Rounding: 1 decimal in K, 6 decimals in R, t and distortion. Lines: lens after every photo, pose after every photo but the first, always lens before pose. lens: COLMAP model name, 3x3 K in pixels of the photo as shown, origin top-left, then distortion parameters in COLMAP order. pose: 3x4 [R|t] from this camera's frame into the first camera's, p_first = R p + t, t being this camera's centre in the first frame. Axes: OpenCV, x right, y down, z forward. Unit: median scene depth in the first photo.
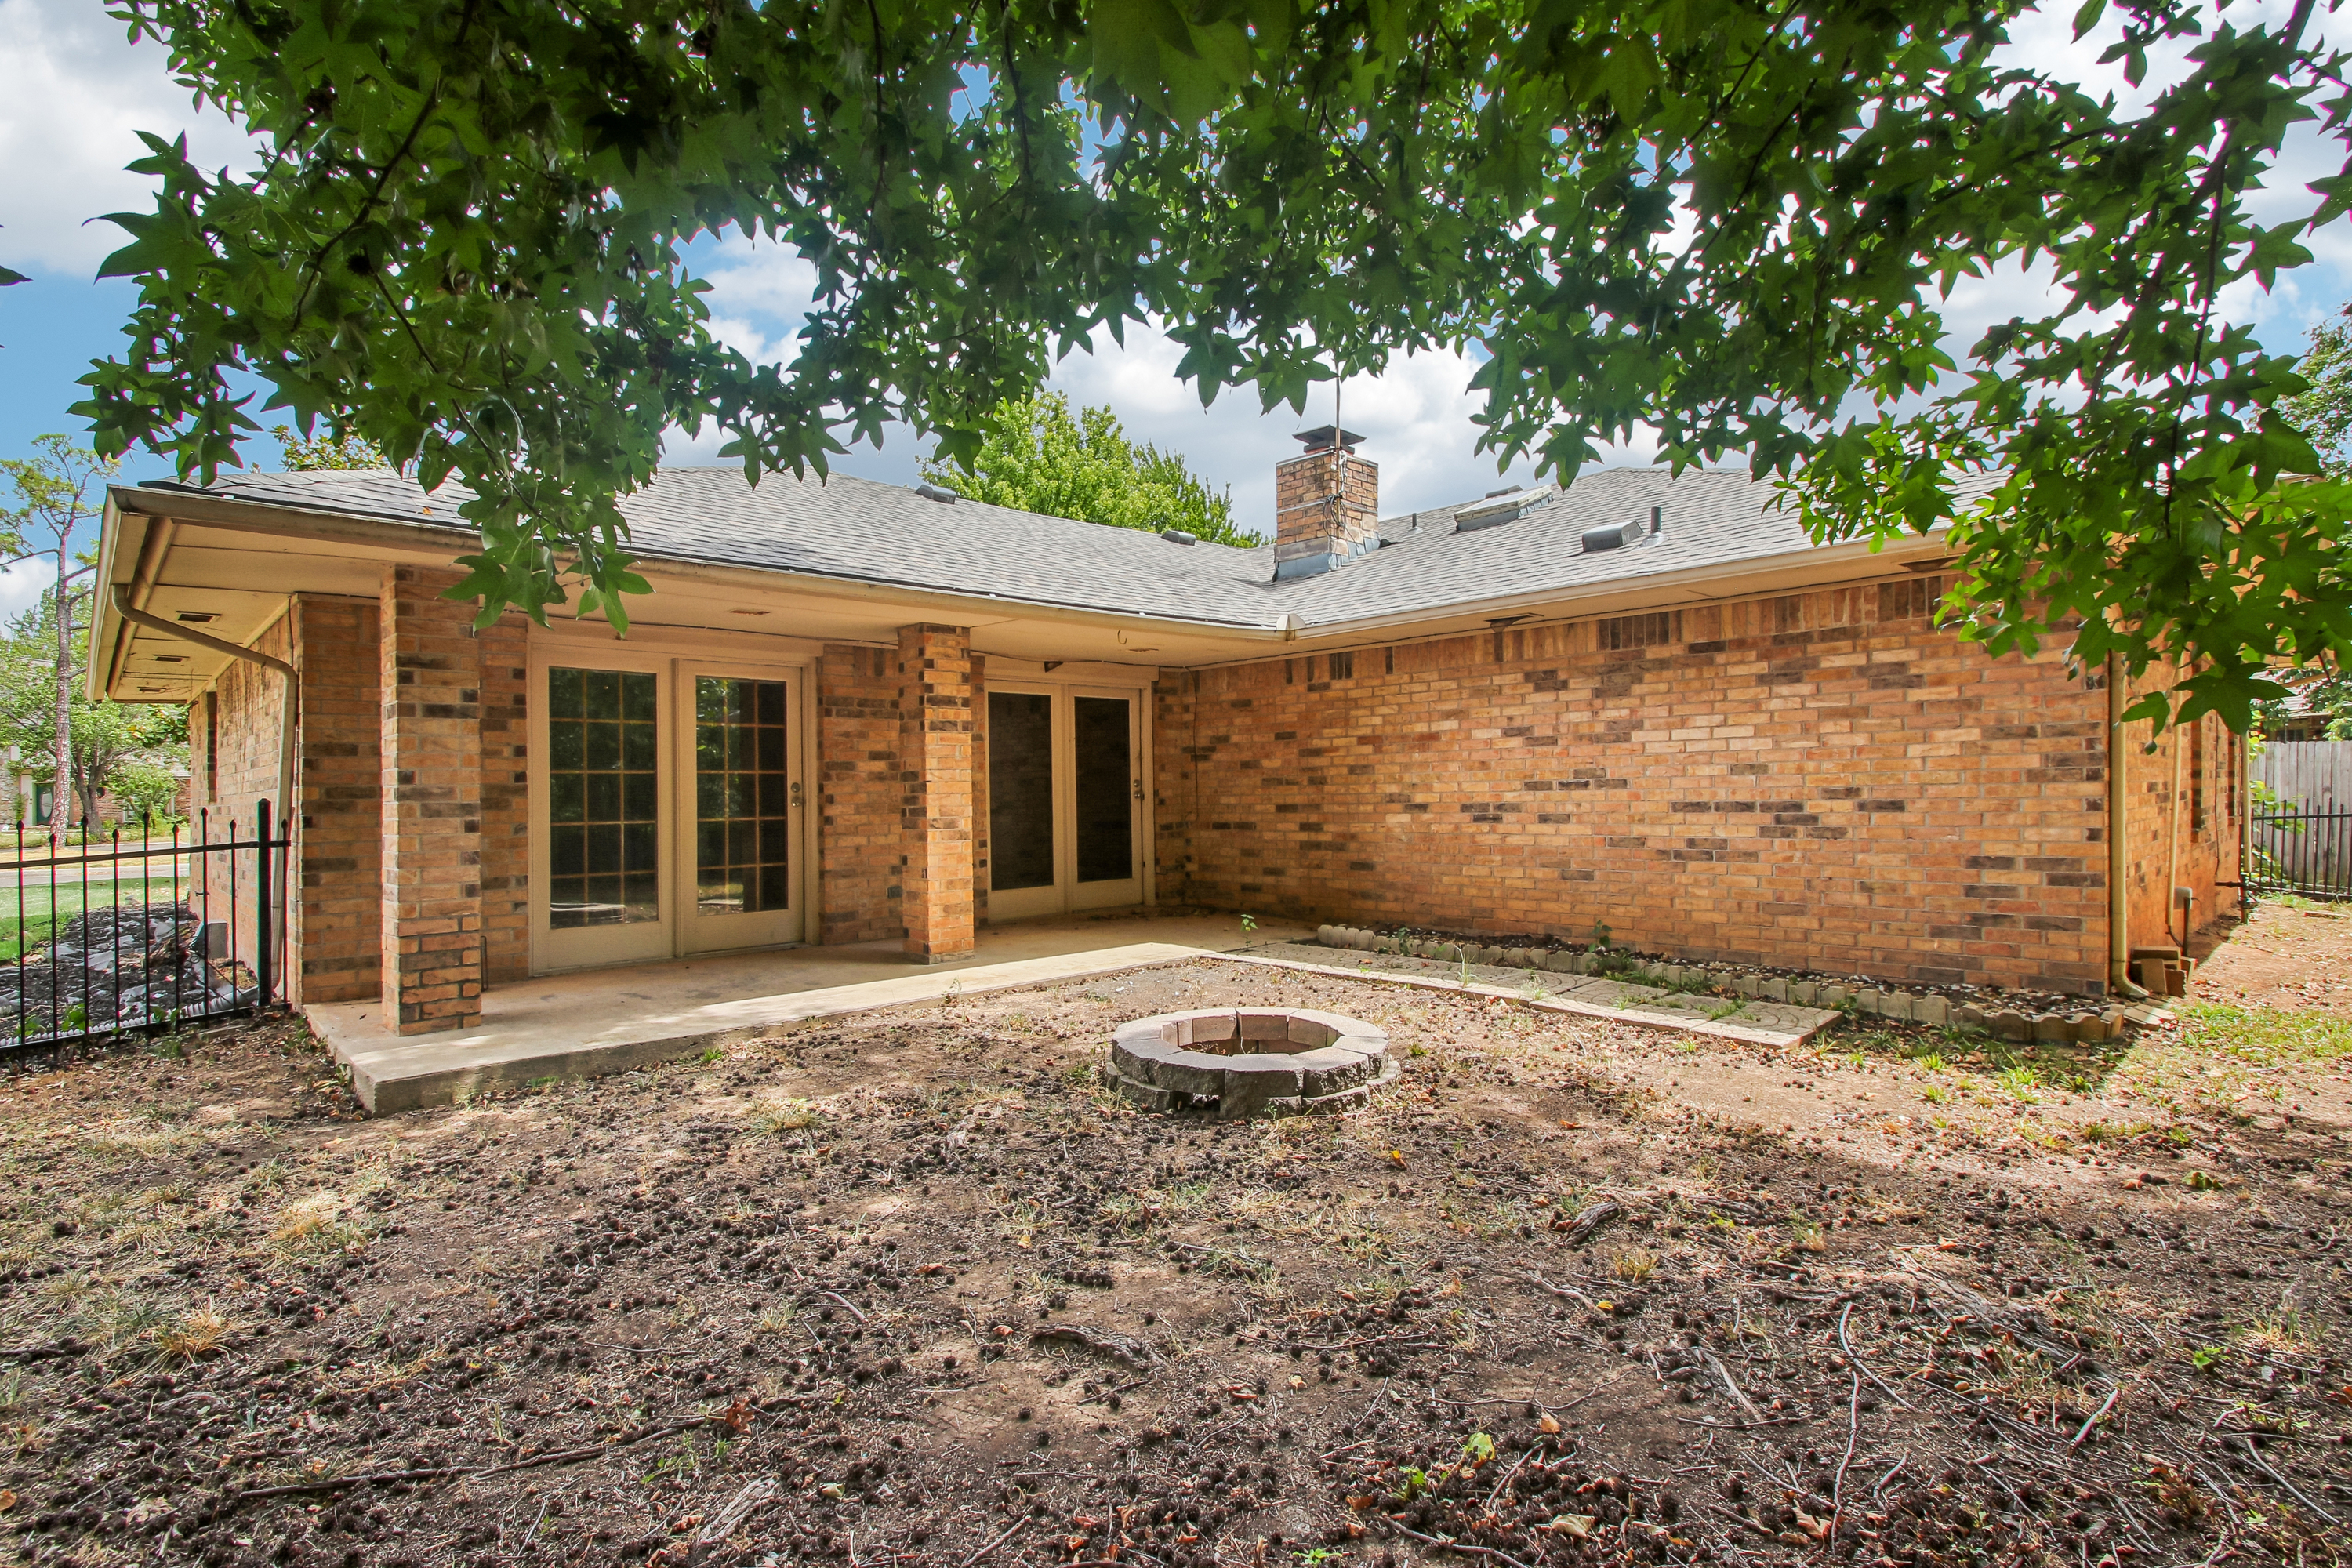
lens RADIAL K [[1131.9, 0, 1177.5], [0, 1131.9, 749.0], [0, 0, 1]] dist [-0.003863, -0.000336]
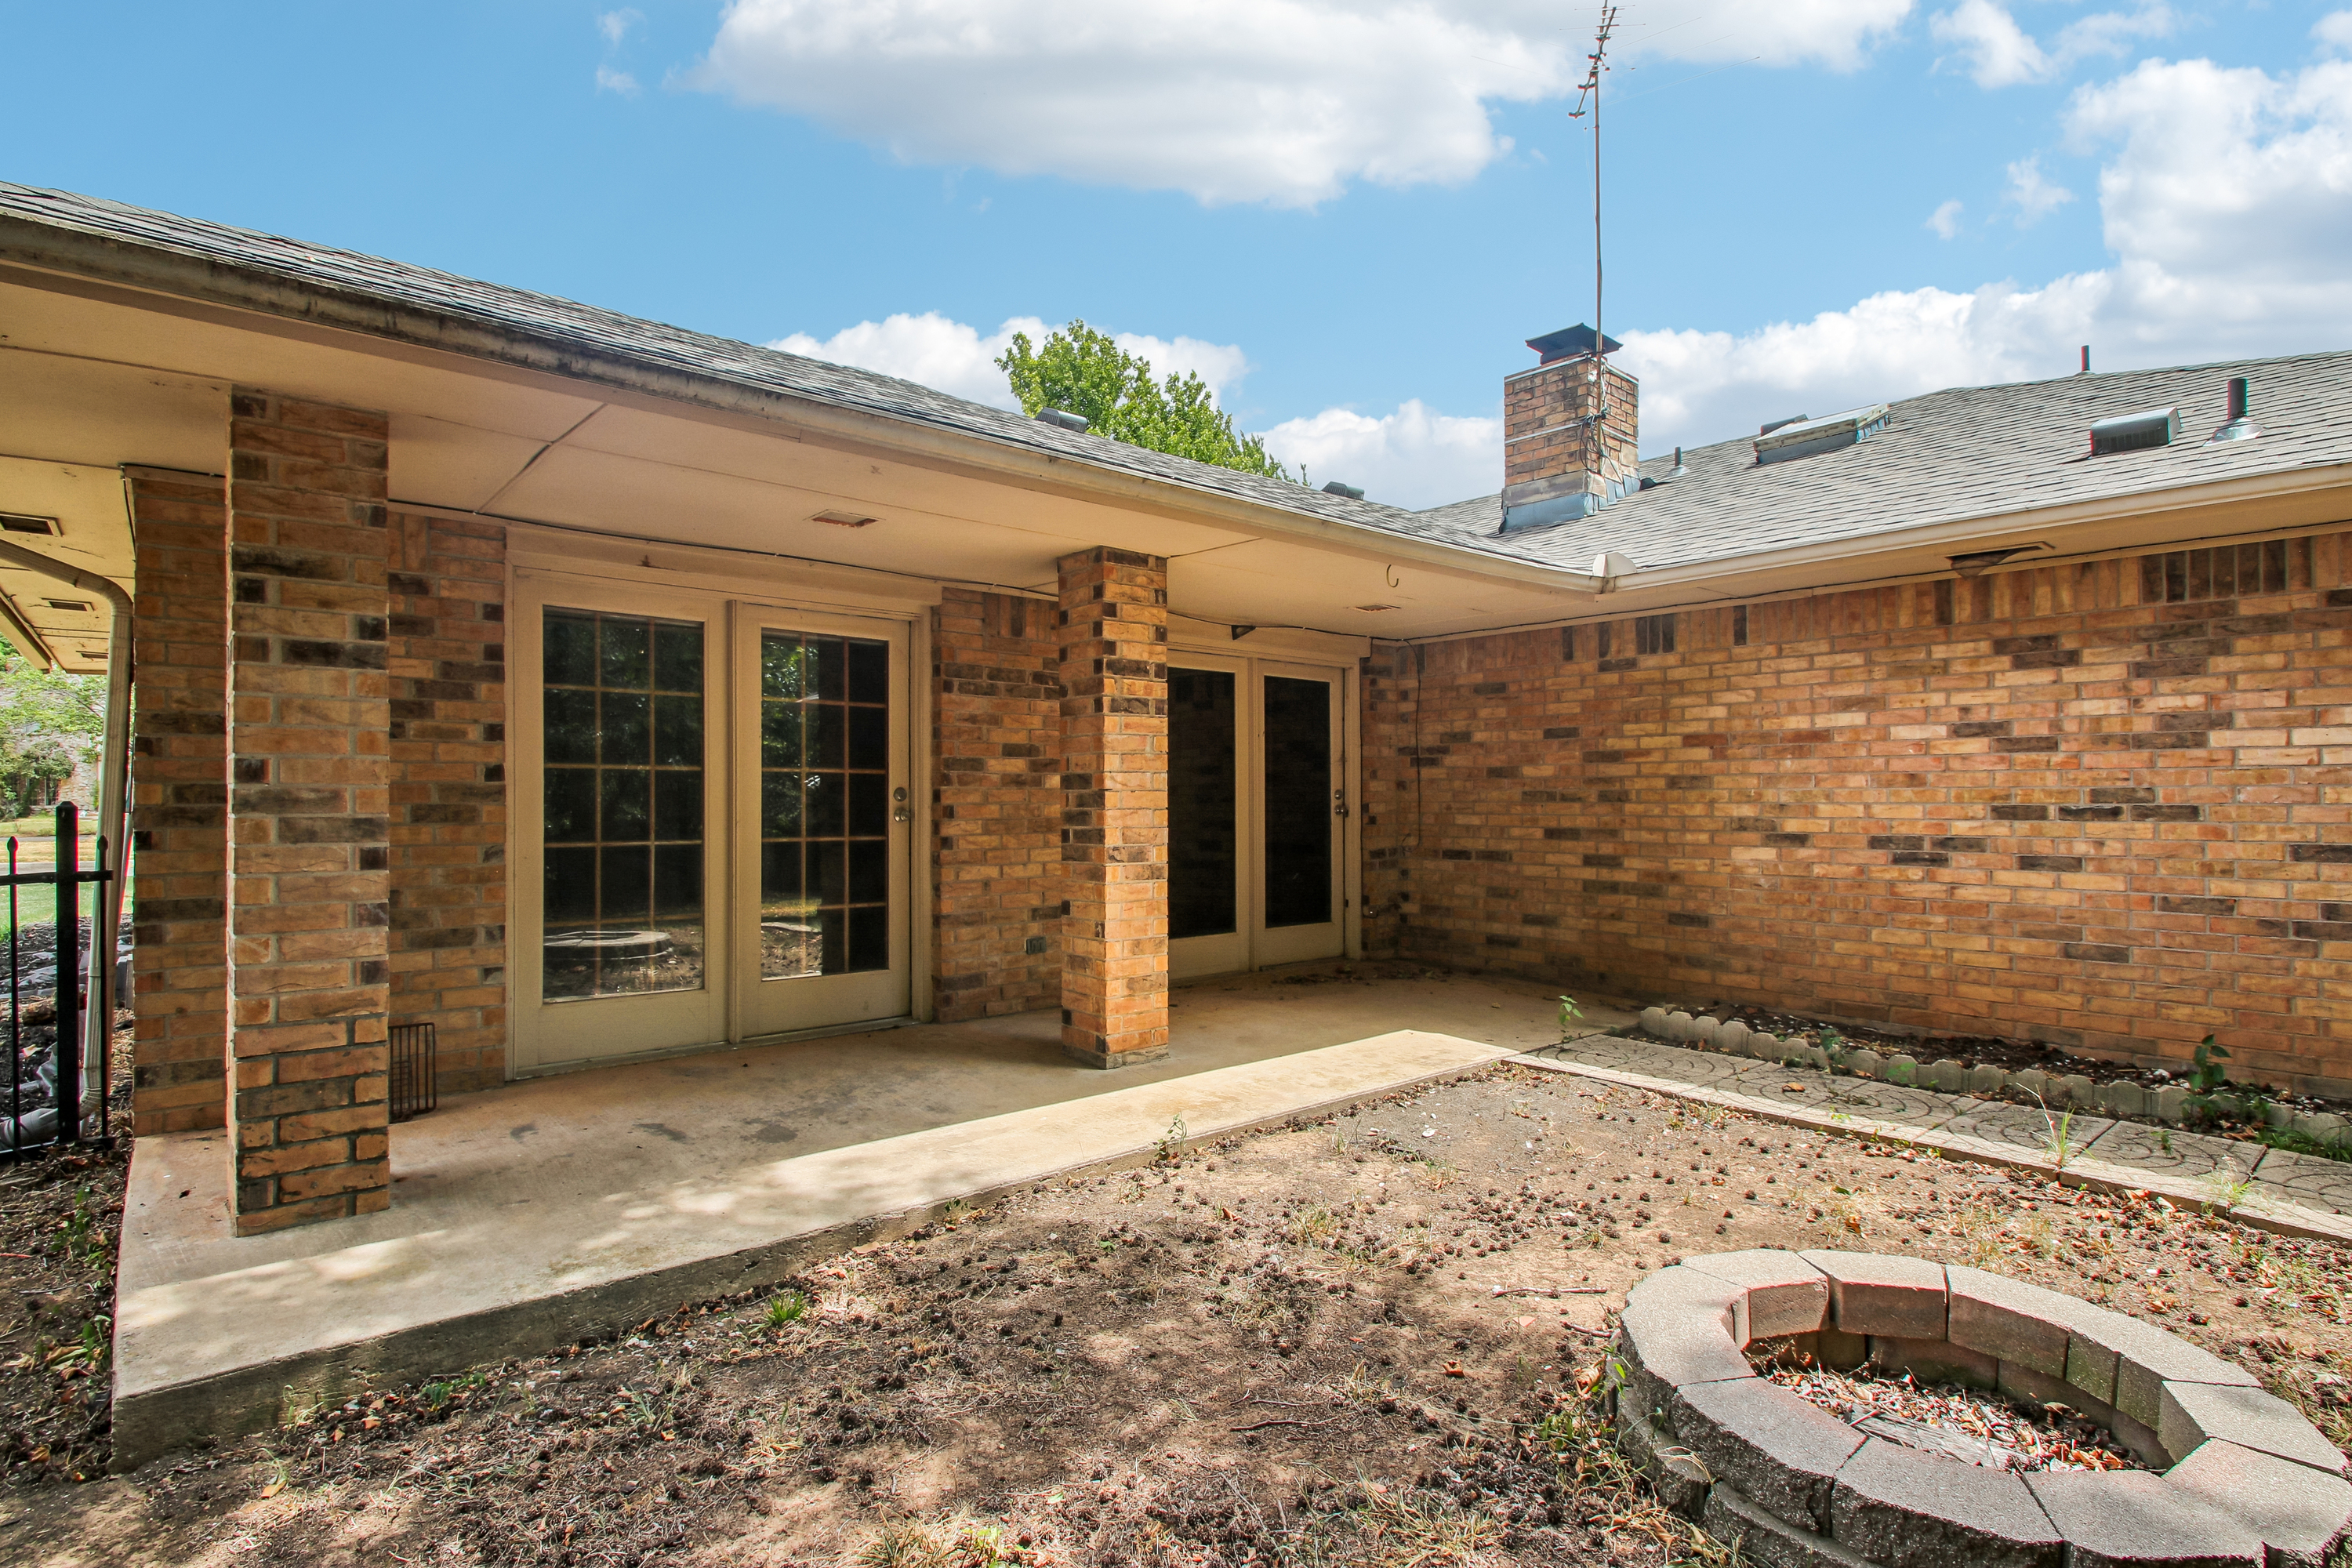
lens RADIAL K [[1169.3, 0, 1176.0], [0, 1169.3, 784.0], [0, 0, 1]] dist [0.002845, -0.013882]
pose [[0.997928, 0.017765, -0.061832, -0.126315], [-0.016128, 0.999509, 0.026879, 0.005873], [0.062279, -0.025826, 0.997725, 0.298371]]
